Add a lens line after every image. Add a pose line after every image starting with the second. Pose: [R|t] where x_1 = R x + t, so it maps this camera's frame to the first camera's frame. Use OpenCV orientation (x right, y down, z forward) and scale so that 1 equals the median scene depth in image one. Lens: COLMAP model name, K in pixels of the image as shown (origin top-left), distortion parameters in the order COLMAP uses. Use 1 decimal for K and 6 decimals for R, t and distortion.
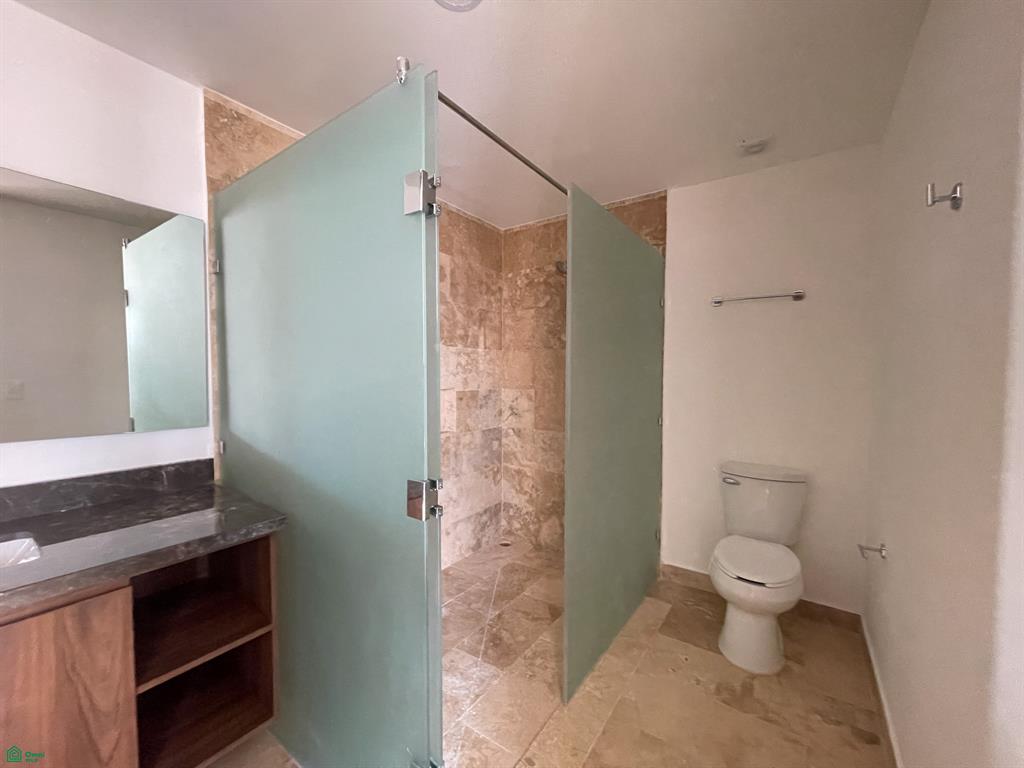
lens RADIAL K [[413.3, 0, 511.7], [0, 413.3, 384.6], [0, 0, 1]] dist [-0.002106, 0.000522]
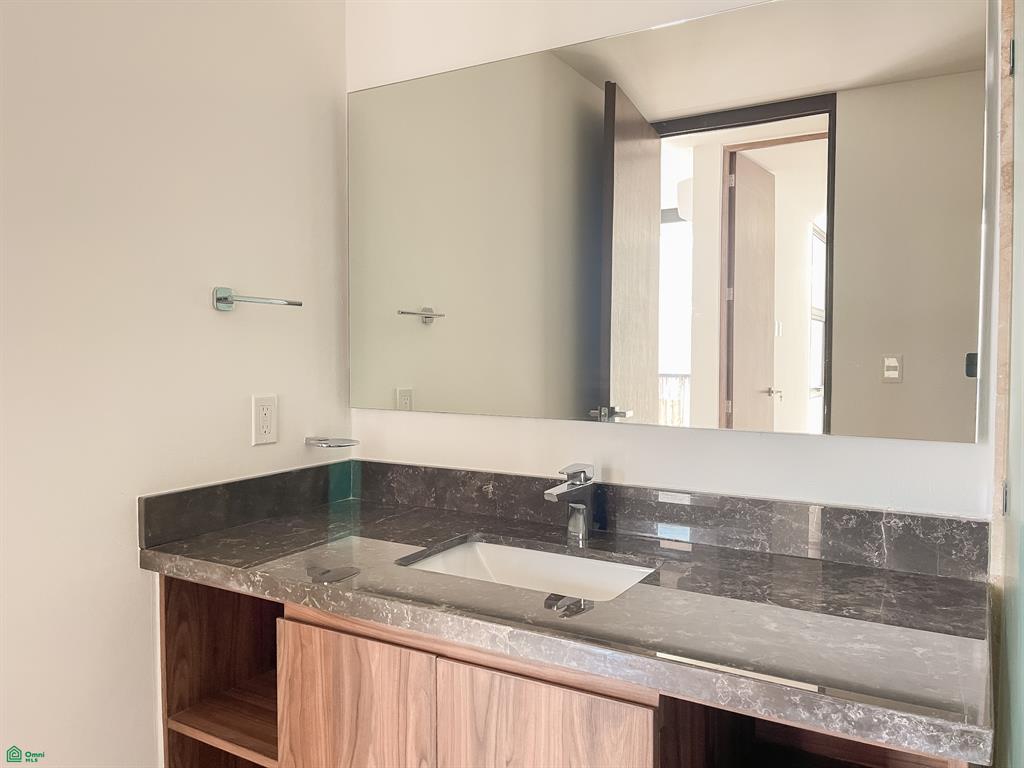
lens RADIAL K [[767.5, 0, 511.6], [0, 767.5, 382.8], [0, 0, 1]] dist [0.058940, -0.056202]
pose [[0.072514, 0.028691, -0.996955, 0.031158], [-0.028762, 0.999231, 0.026664, 0.038016], [0.996953, 0.026741, 0.073283, 0.582193]]
